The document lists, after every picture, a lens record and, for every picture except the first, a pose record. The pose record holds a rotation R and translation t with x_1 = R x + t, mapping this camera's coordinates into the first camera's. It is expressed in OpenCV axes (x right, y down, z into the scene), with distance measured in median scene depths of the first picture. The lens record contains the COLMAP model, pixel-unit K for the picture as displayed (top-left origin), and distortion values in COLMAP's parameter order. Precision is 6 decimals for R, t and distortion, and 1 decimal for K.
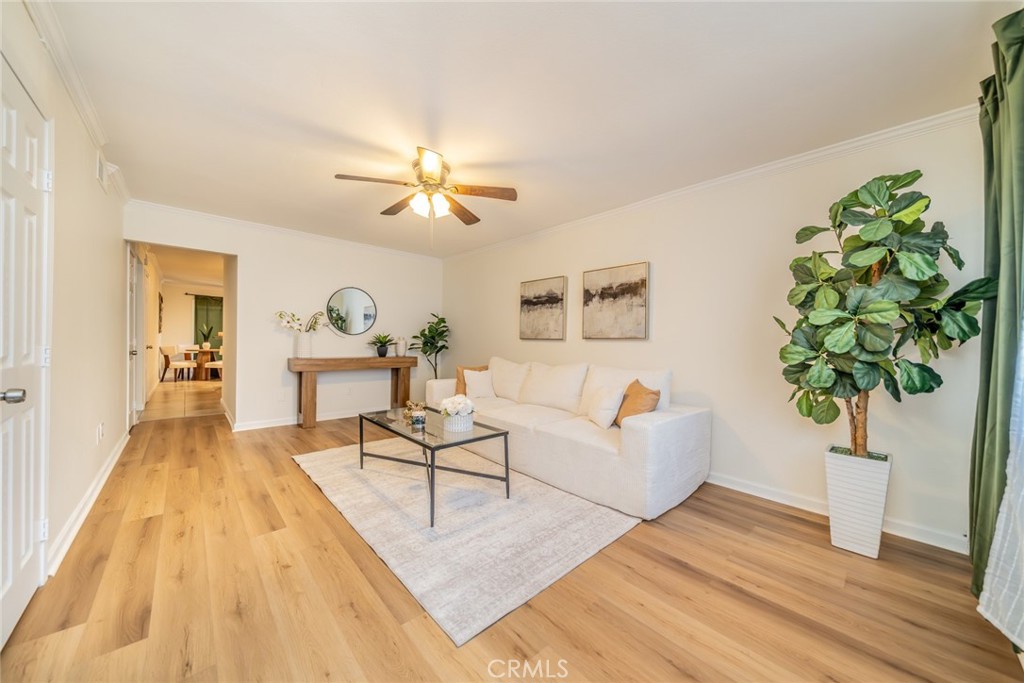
lens RADIAL K [[356.1, 0, 512.7], [0, 356.1, 344.4], [0, 0, 1]] dist [-0.006808, -0.000011]
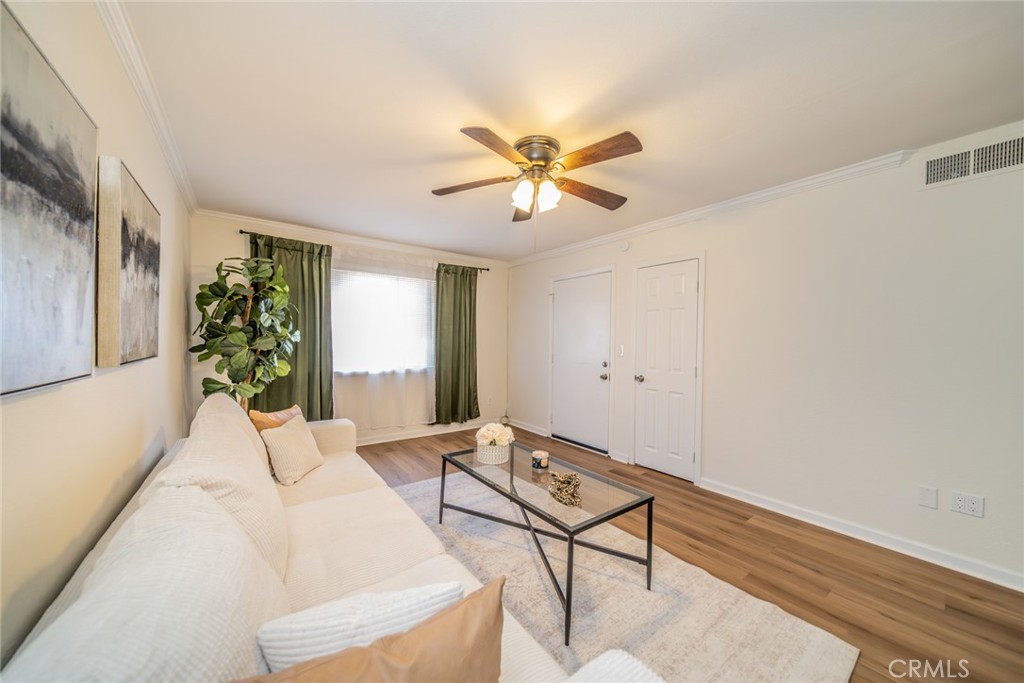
lens RADIAL K [[356.1, 0, 514.6], [0, 356.1, 338.9], [0, 0, 1]] dist [-0.006808, -0.000011]
pose [[-0.994359, -0.035620, 0.099910, -0.204051], [-0.035740, 0.999361, 0.000590, -0.052816], [-0.099867, -0.002984, -0.994996, 1.351513]]
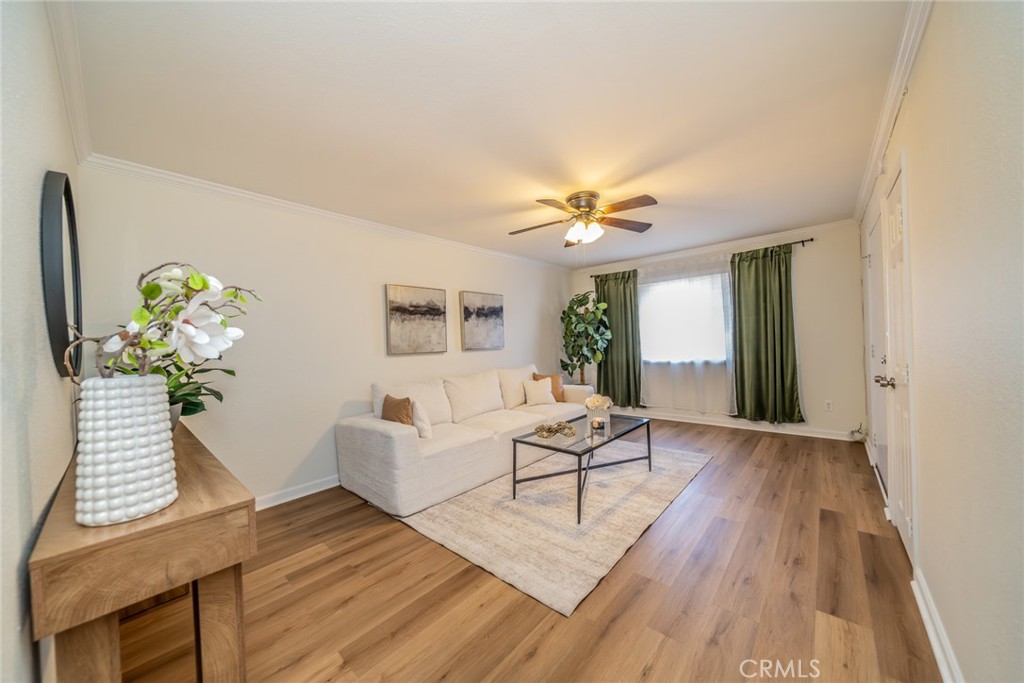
lens RADIAL K [[356.1, 0, 512.5], [0, 356.1, 344.5], [0, 0, 1]] dist [-0.006808, -0.000011]
pose [[-0.101714, -0.023198, 0.994543, -0.988545], [0.040137, 0.998818, 0.027403, -0.060851], [-0.994004, 0.042705, -0.100663, 1.009512]]
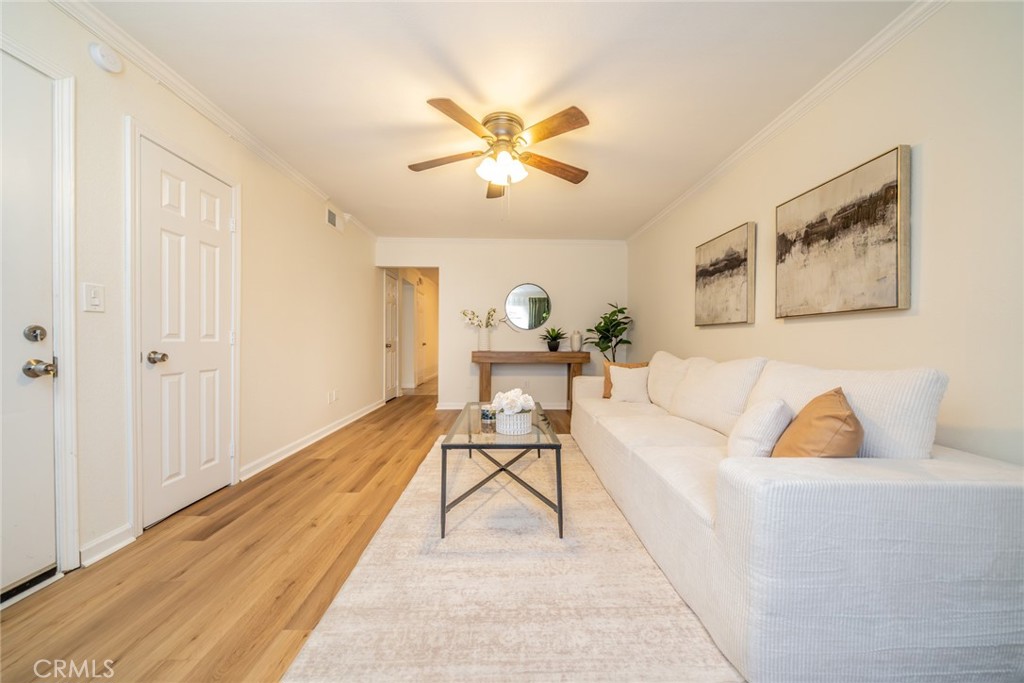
lens RADIAL K [[356.1, 0, 511.4], [0, 356.1, 344.3], [0, 0, 1]] dist [-0.006808, -0.000011]
pose [[0.749461, -0.006506, -0.662016, 0.270259], [0.001807, 0.999968, -0.007782, 0.032808], [0.662046, 0.004637, 0.749449, 0.272724]]
